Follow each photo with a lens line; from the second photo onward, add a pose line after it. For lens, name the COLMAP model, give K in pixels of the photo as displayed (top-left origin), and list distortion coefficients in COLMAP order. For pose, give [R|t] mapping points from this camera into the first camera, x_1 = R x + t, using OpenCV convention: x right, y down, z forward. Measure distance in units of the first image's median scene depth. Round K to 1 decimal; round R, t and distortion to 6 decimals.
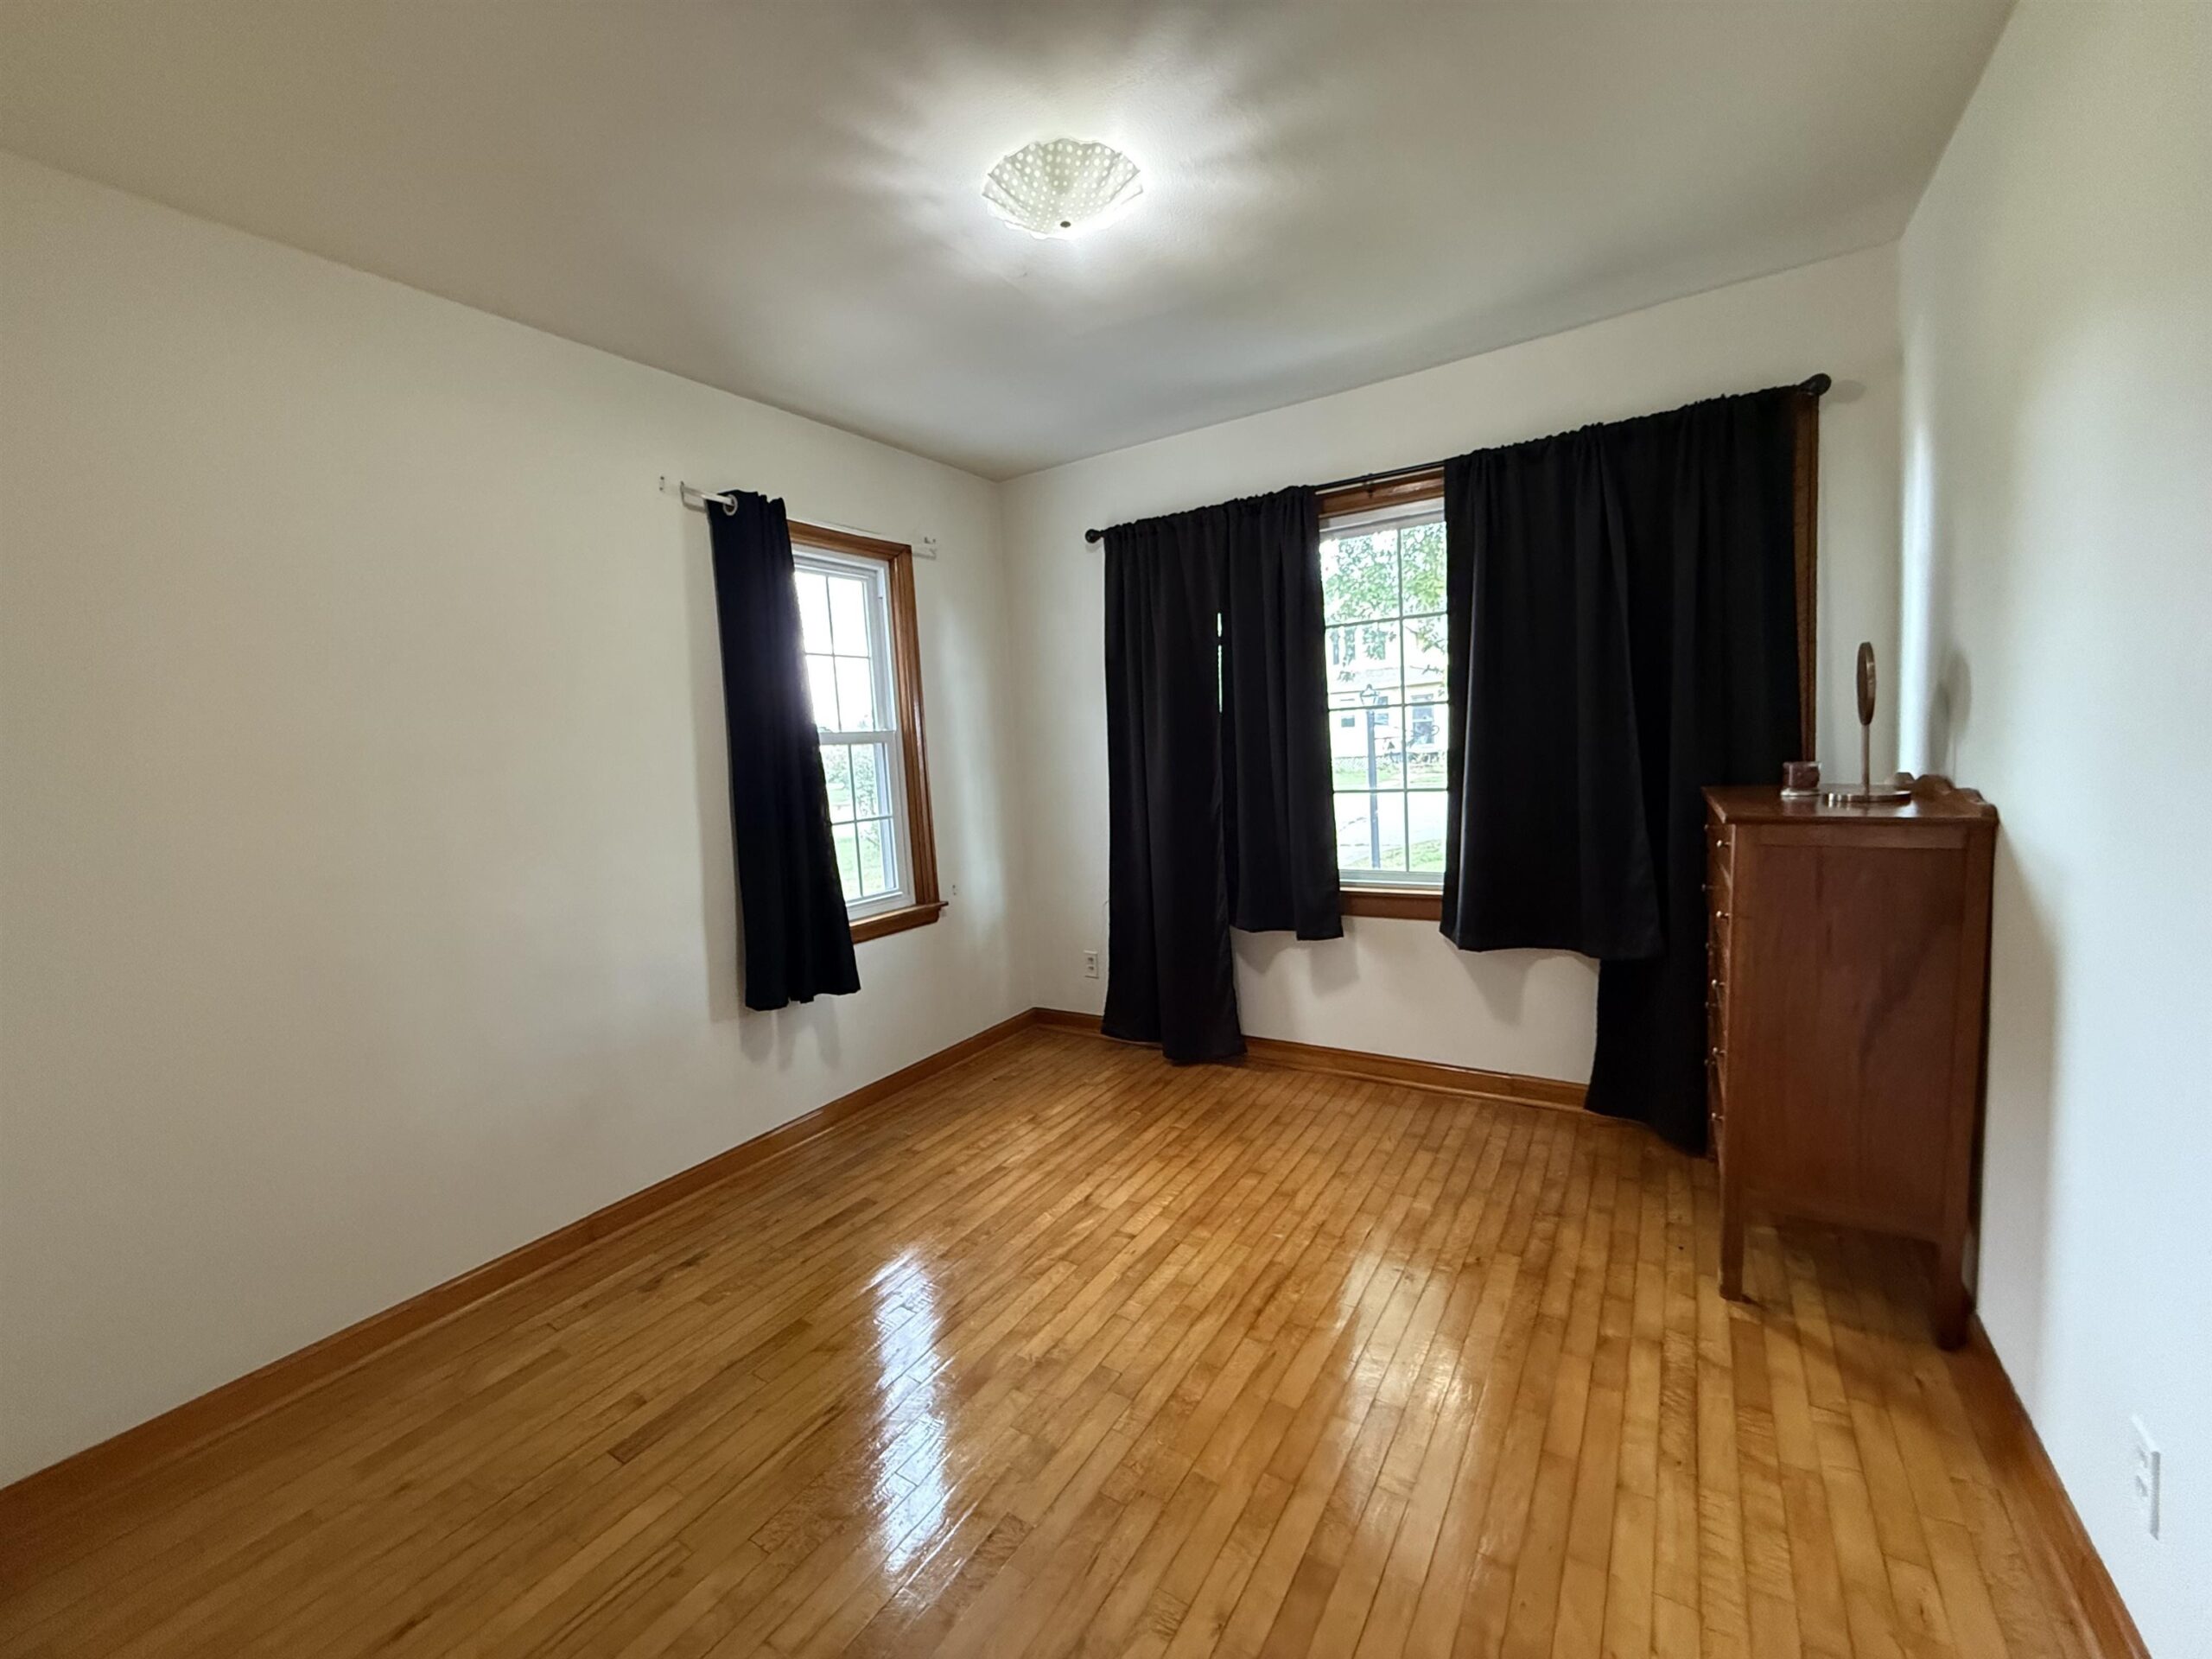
lens RADIAL K [[883.1, 0, 1096.3], [0, 883.1, 824.0], [0, 0, 1]] dist [0.002015, -0.000229]
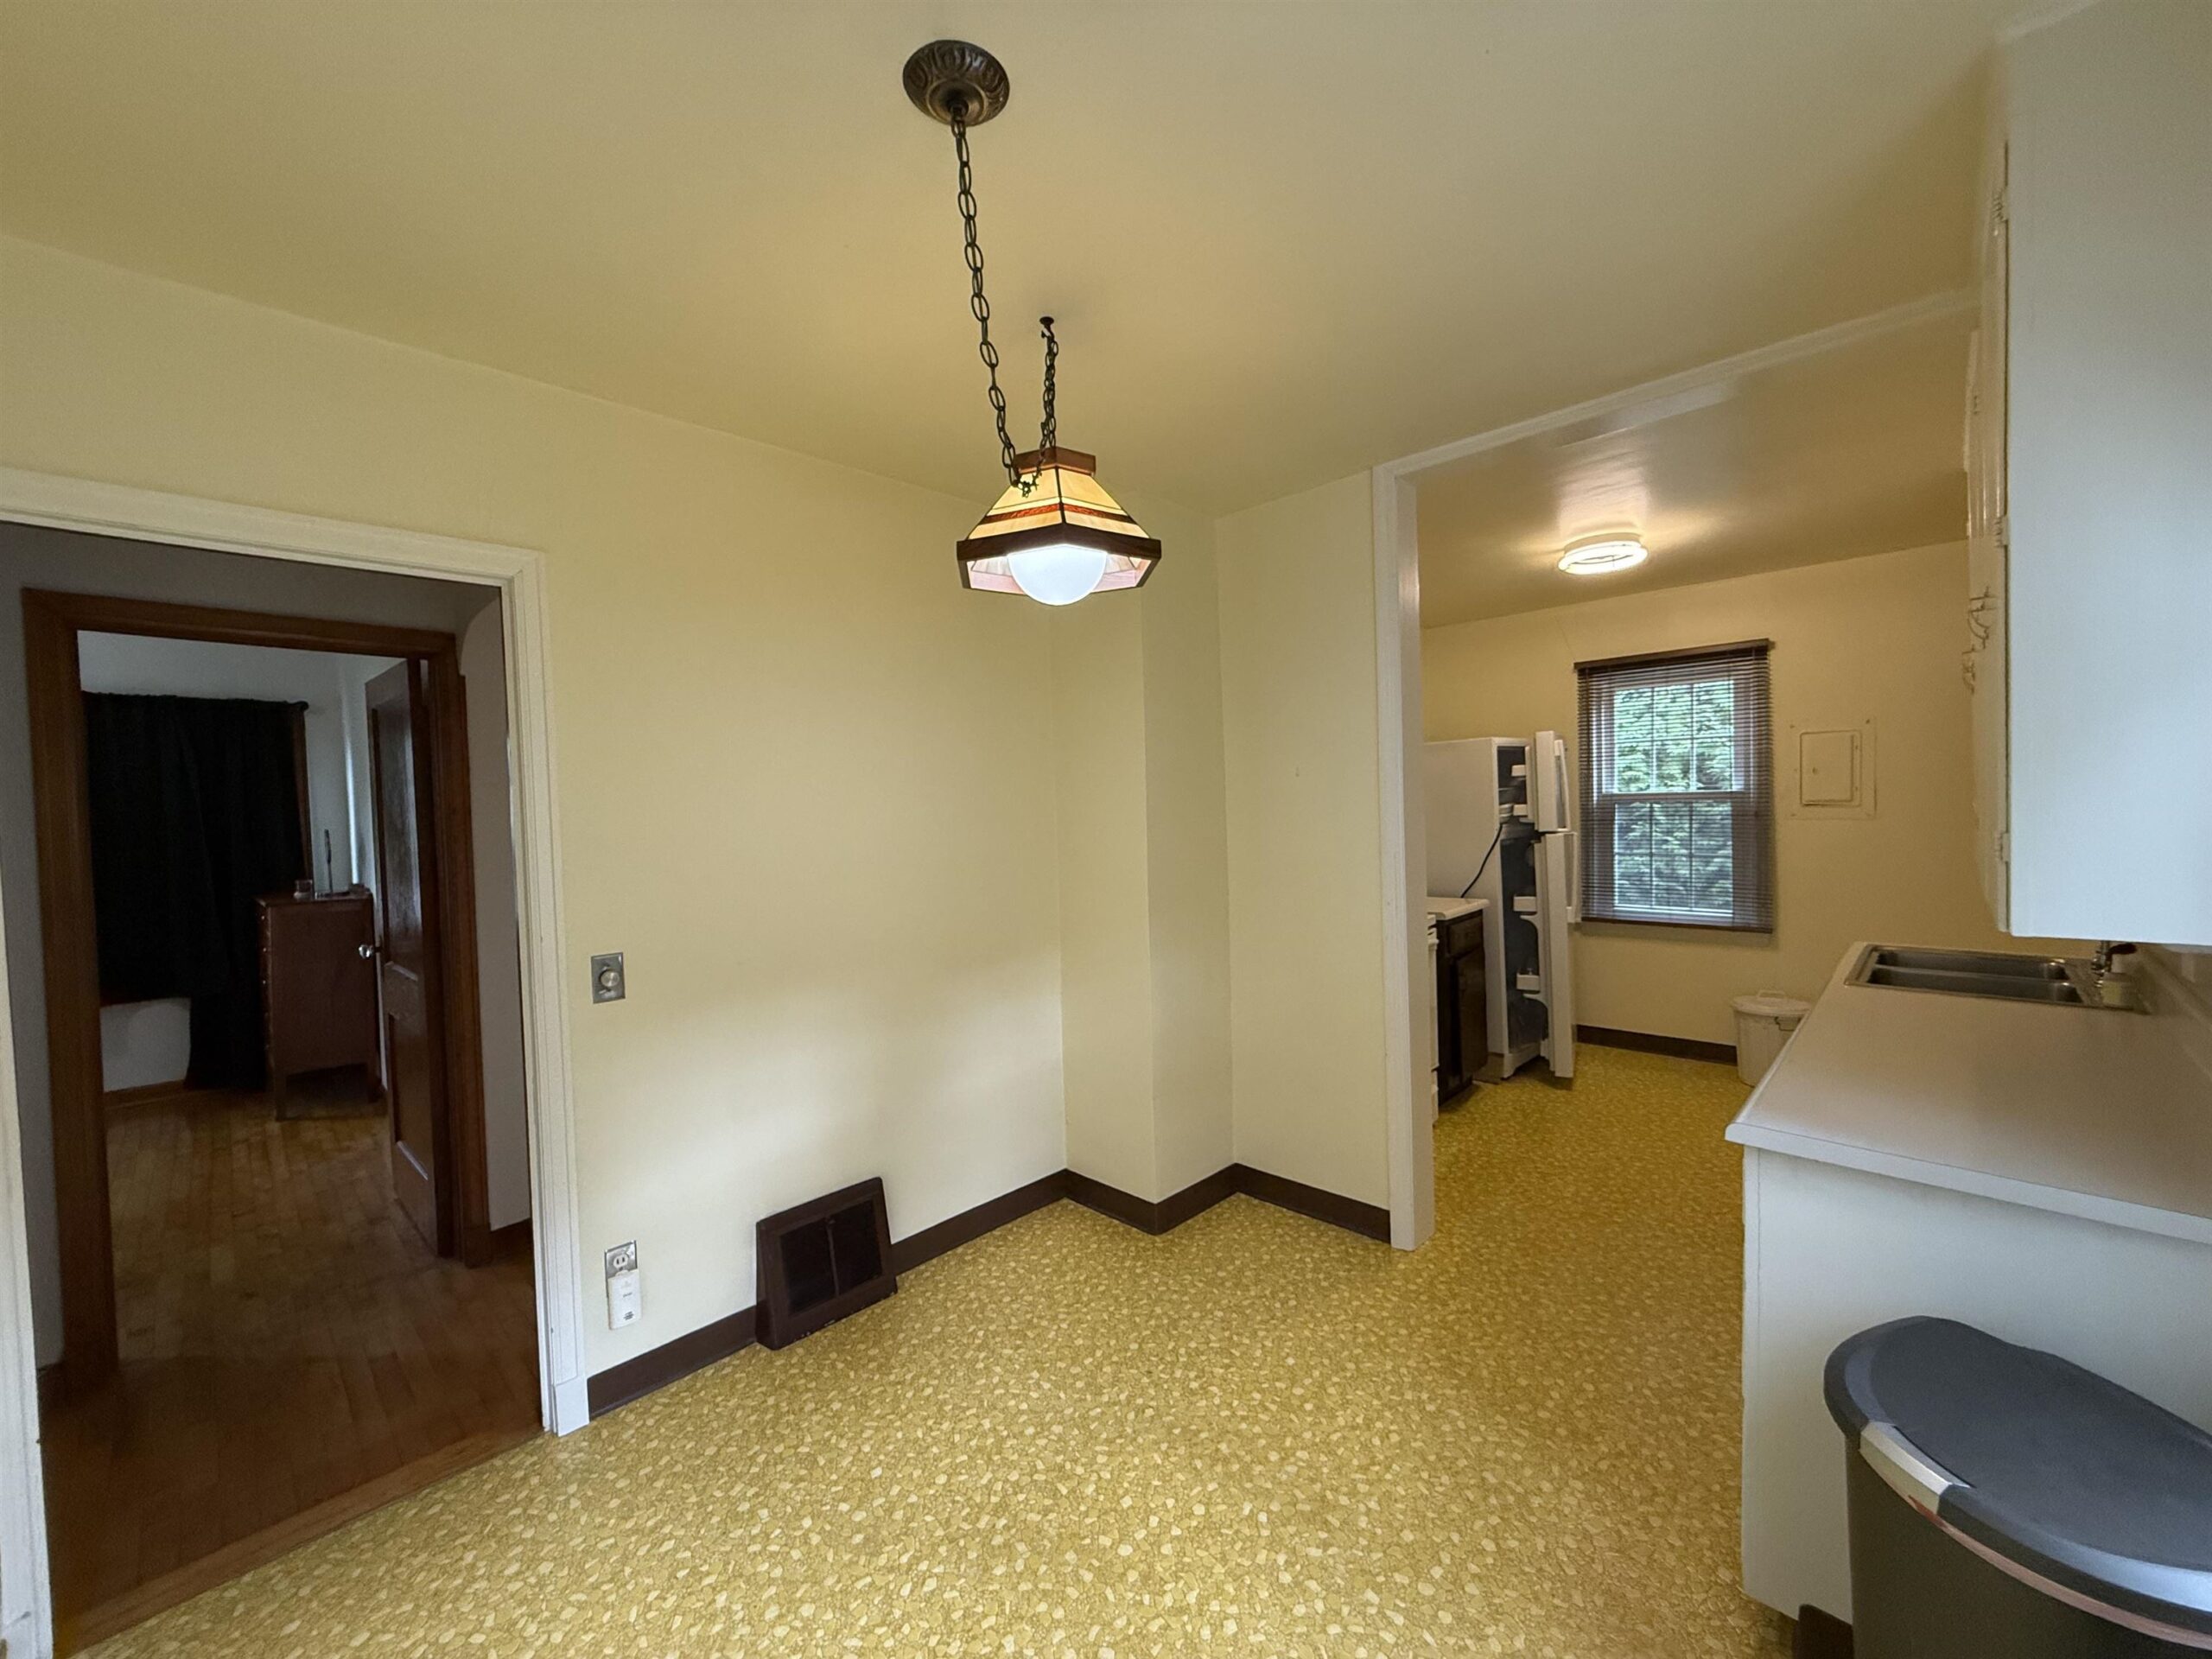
lens RADIAL K [[871.9, 0, 1094.4], [0, 871.9, 842.2], [0, 0, 1]] dist [-0.002062, -0.000289]
pose [[0.200038, 0.018195, 0.979619, -0.937622], [0.100231, 0.994202, -0.038934, 0.118834], [-0.974648, 0.105977, 0.197055, -1.364032]]
